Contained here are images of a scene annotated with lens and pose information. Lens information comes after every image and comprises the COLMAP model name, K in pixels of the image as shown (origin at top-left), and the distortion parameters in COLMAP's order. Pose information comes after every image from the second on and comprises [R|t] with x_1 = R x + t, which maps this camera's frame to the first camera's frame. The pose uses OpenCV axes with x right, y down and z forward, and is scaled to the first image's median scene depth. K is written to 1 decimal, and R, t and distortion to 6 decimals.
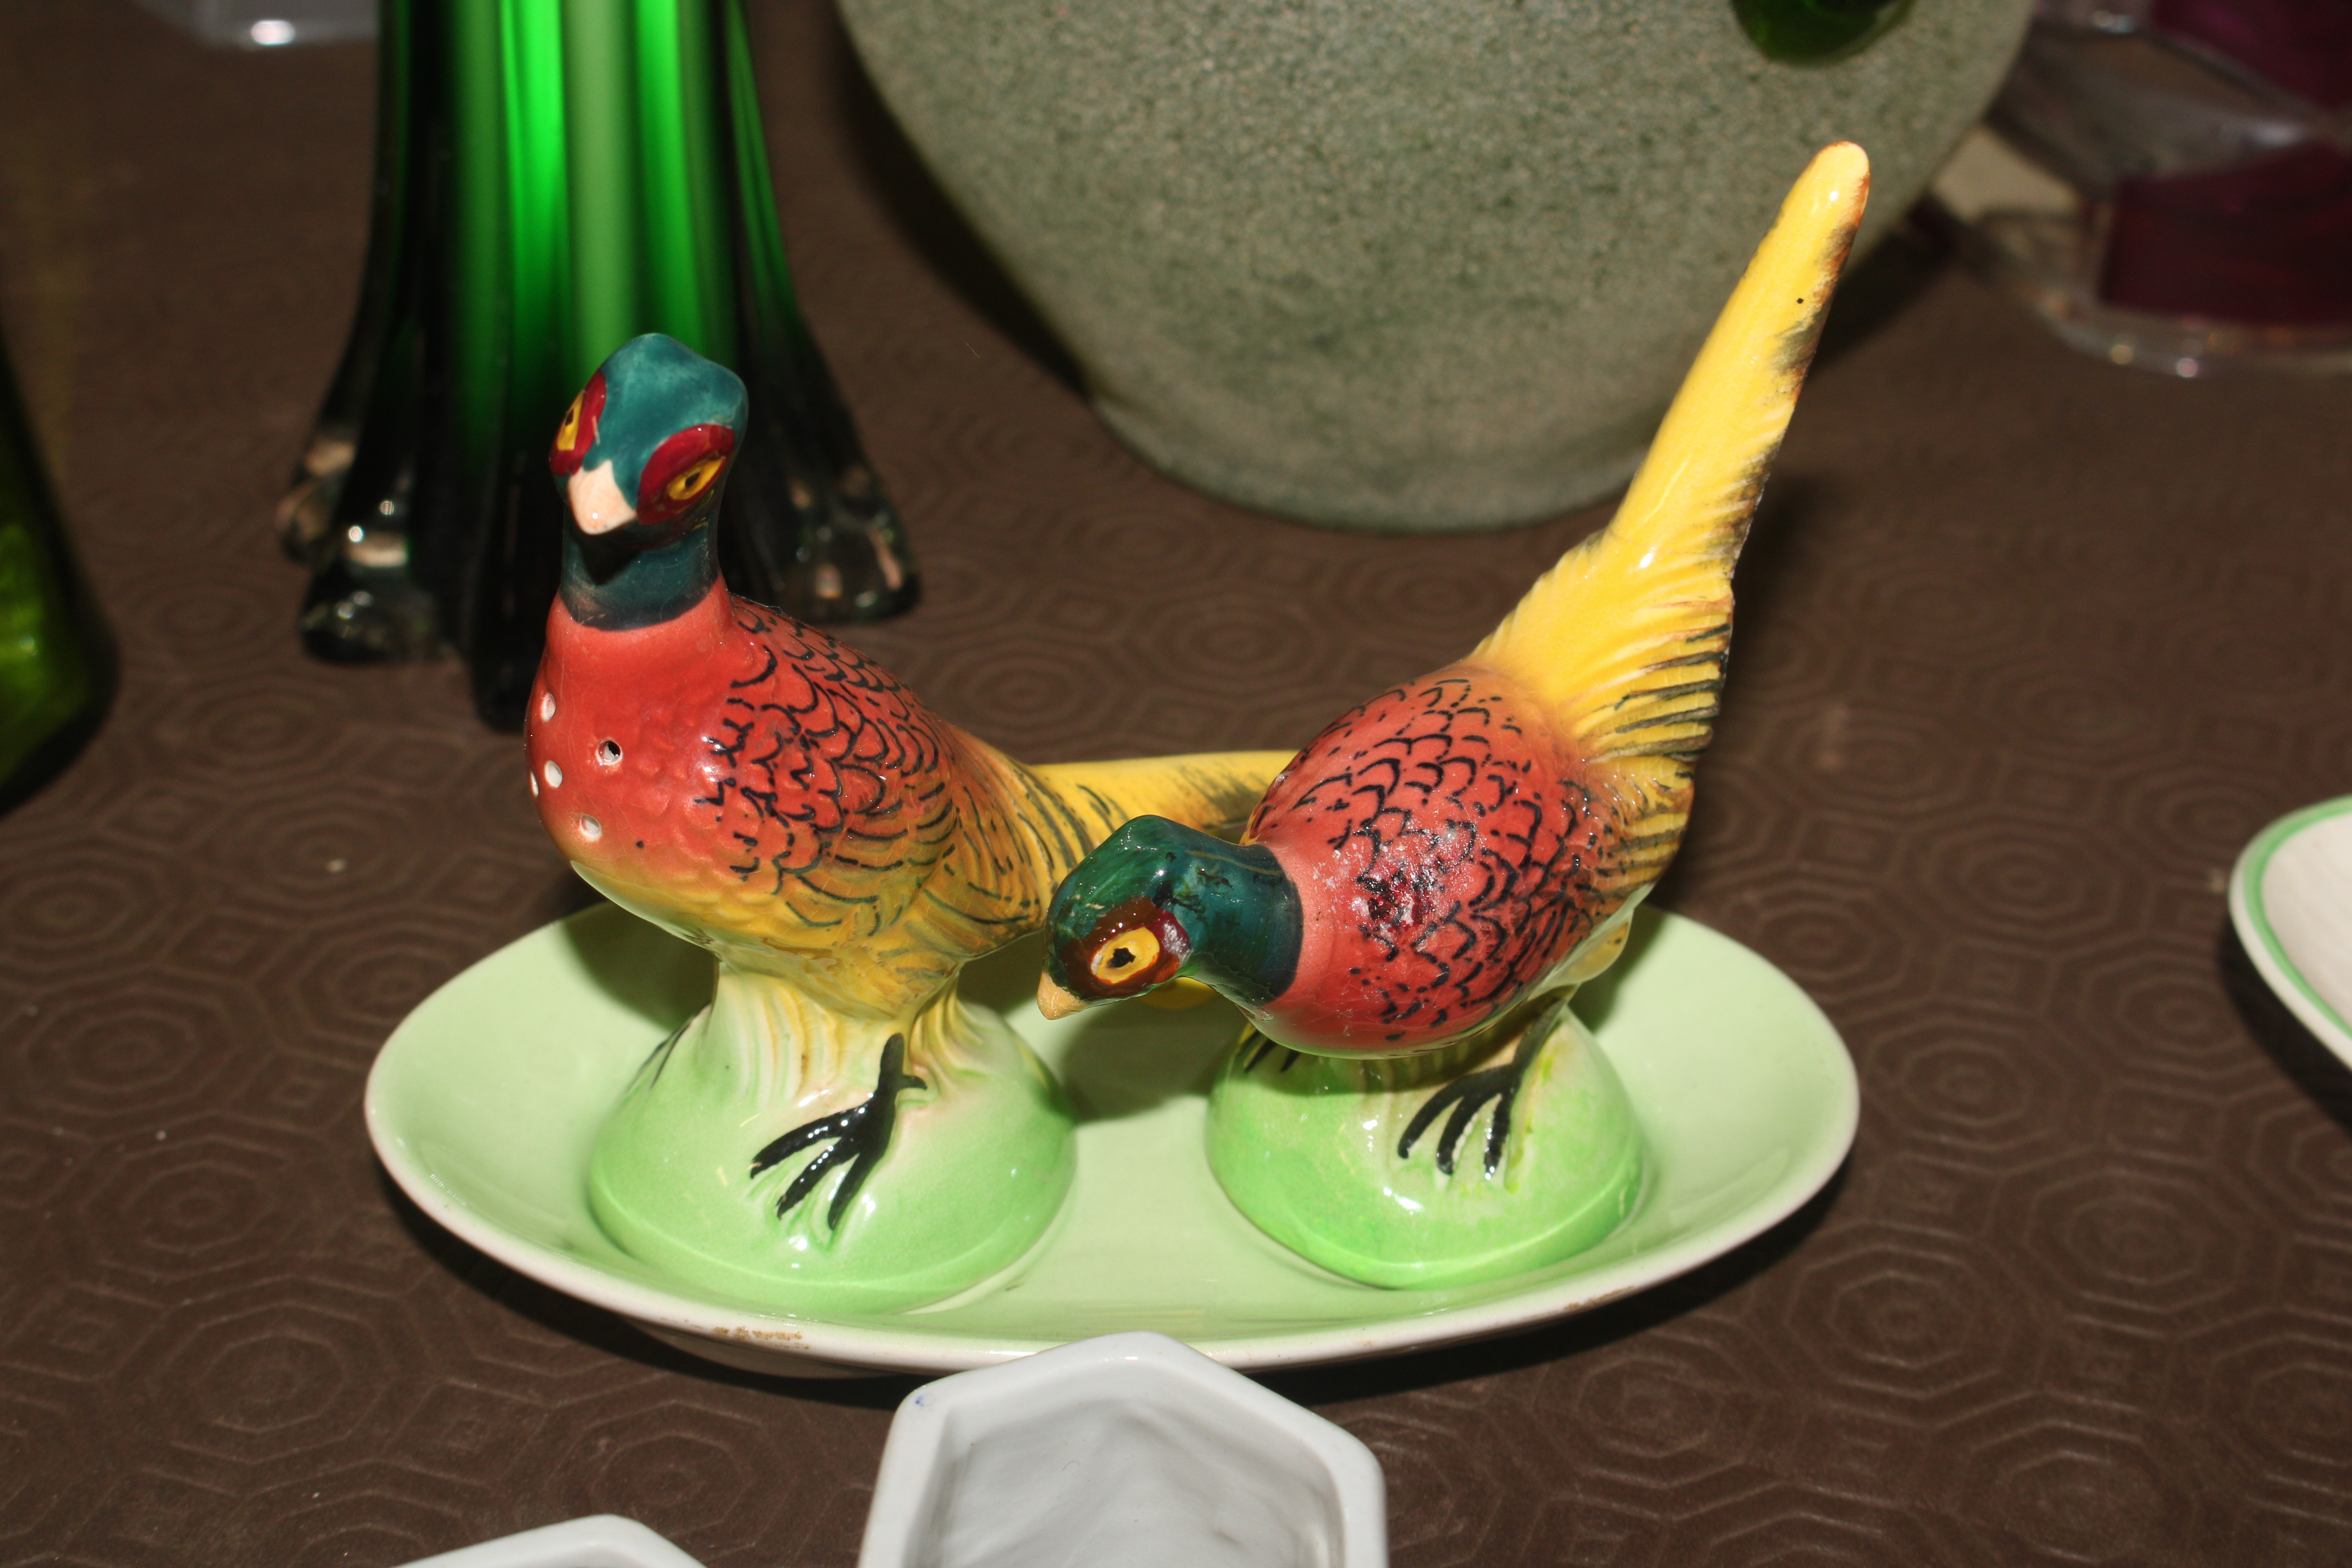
lens RADIAL K [[3692.8, 0, 1176.0], [0, 3692.8, 784.0], [0, 0, 1]] dist [-0.024794, -0.214769]
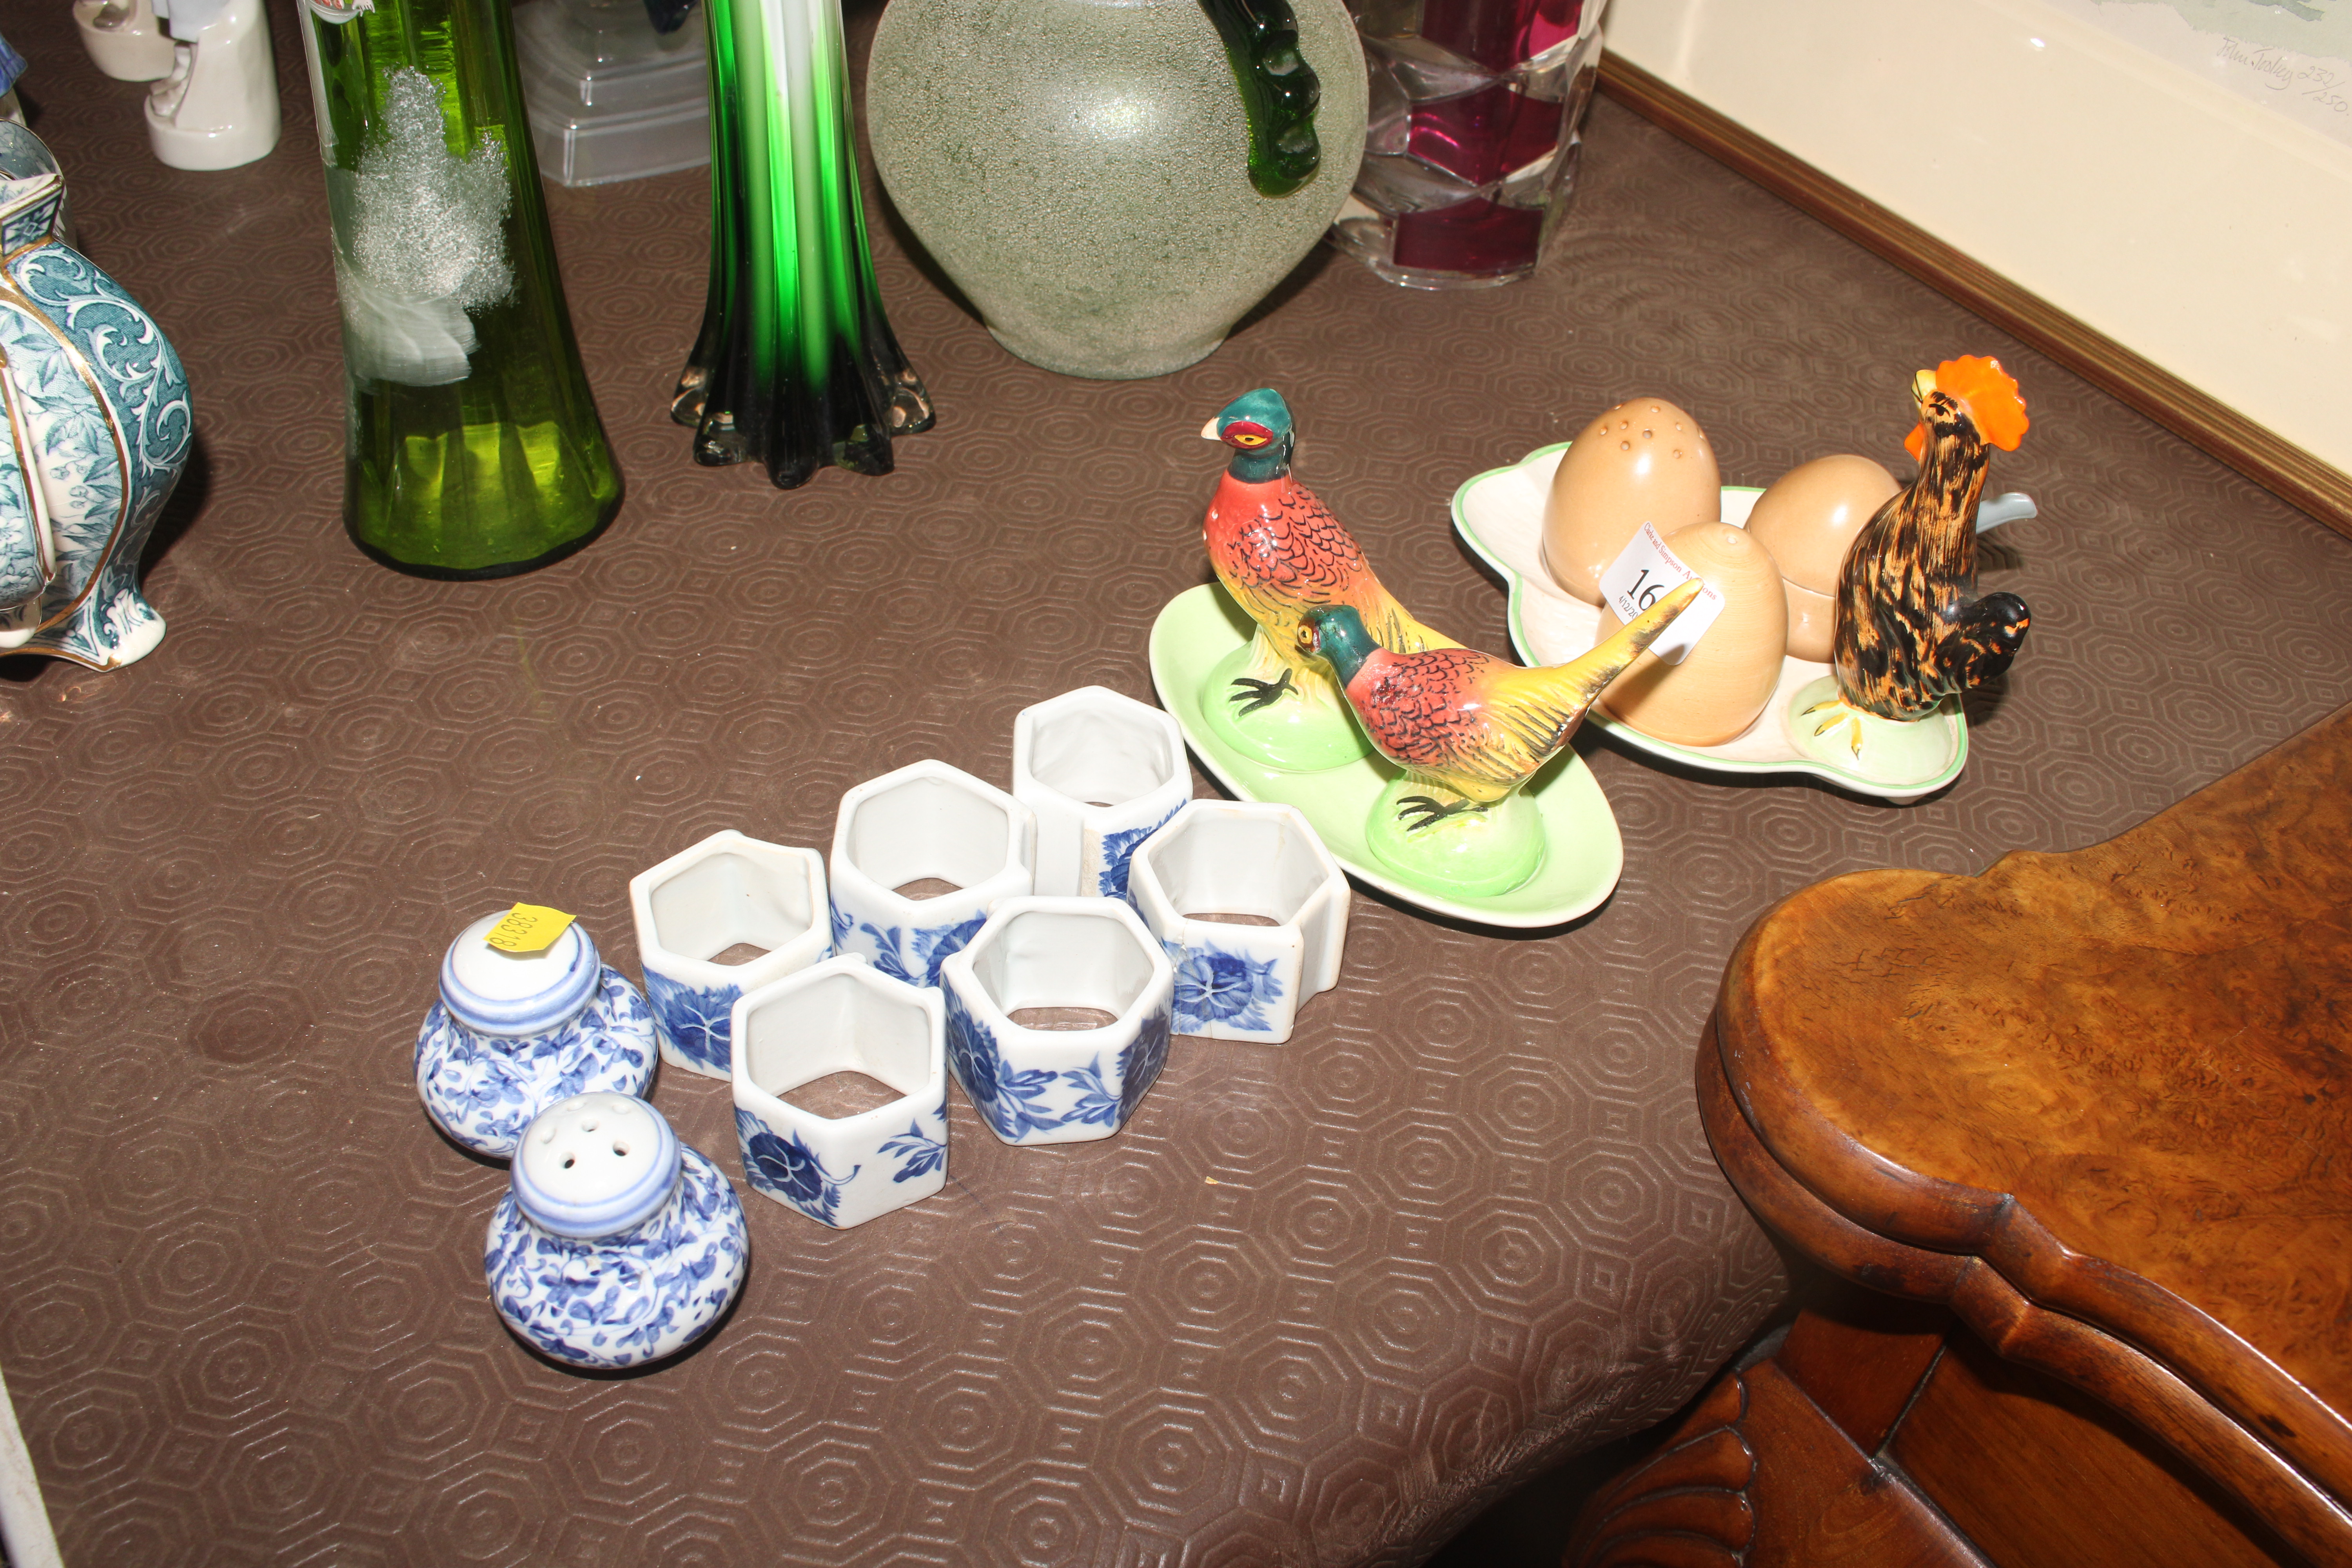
lens RADIAL K [[2087.2, 0, 1176.0], [0, 2087.2, 784.0], [0, 0, 1]] dist [-0.157940, -0.002042]
pose [[0.988854, -0.084581, 0.122528, -0.106964], [0.063922, 0.984441, 0.163678, -0.029872], [-0.134466, -0.154021, 0.978875, -0.449125]]
